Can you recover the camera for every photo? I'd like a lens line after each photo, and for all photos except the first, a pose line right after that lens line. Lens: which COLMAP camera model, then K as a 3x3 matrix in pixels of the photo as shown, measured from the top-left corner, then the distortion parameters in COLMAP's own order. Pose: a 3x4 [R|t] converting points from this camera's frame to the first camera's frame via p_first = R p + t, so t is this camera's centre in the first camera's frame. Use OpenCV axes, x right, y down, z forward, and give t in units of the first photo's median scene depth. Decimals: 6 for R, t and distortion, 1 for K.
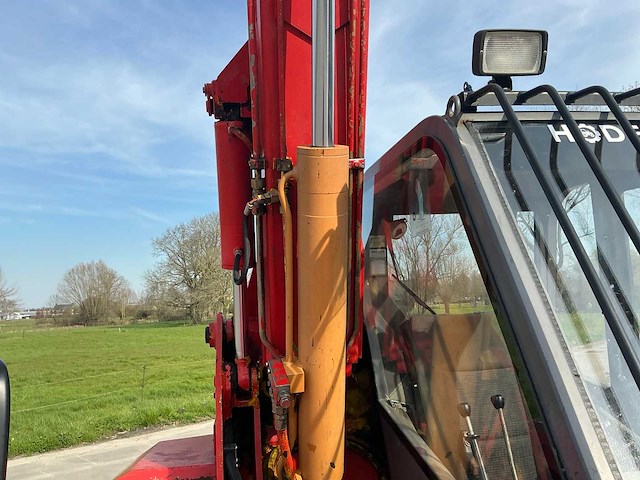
lens RADIAL K [[530.5, 0, 322.8], [0, 530.5, 237.1], [0, 0, 1]] dist [0.130951, -0.236107]
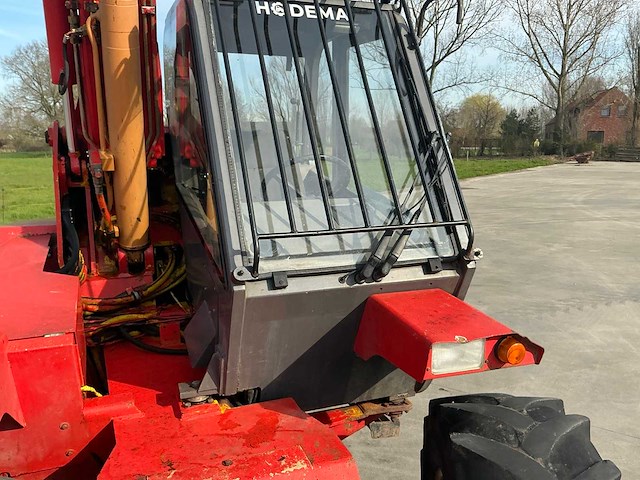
lens RADIAL K [[530.5, 0, 322.8], [0, 530.5, 237.1], [0, 0, 1]] dist [0.130951, -0.236107]
pose [[0.975878, 0.002218, 0.218303, 0.177853], [-0.065722, 0.956547, 0.284076, -0.002128], [-0.208187, -0.291571, 0.933619, -0.510000]]
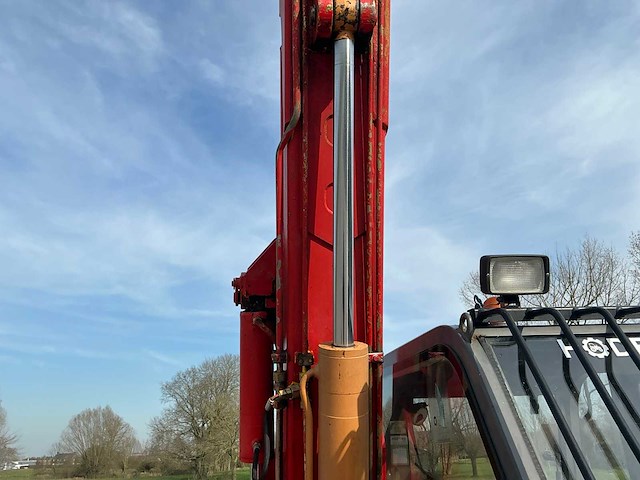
lens RADIAL K [[533.3, 0, 320.0], [0, 533.3, 240.0], [0, 0, 1]] dist [0.128024, -0.260457]
pose [[0.999473, -0.001630, -0.032426, -0.009048], [-0.006608, 0.967622, -0.252319, -0.084659], [0.031788, 0.252400, 0.967101, -0.061331]]
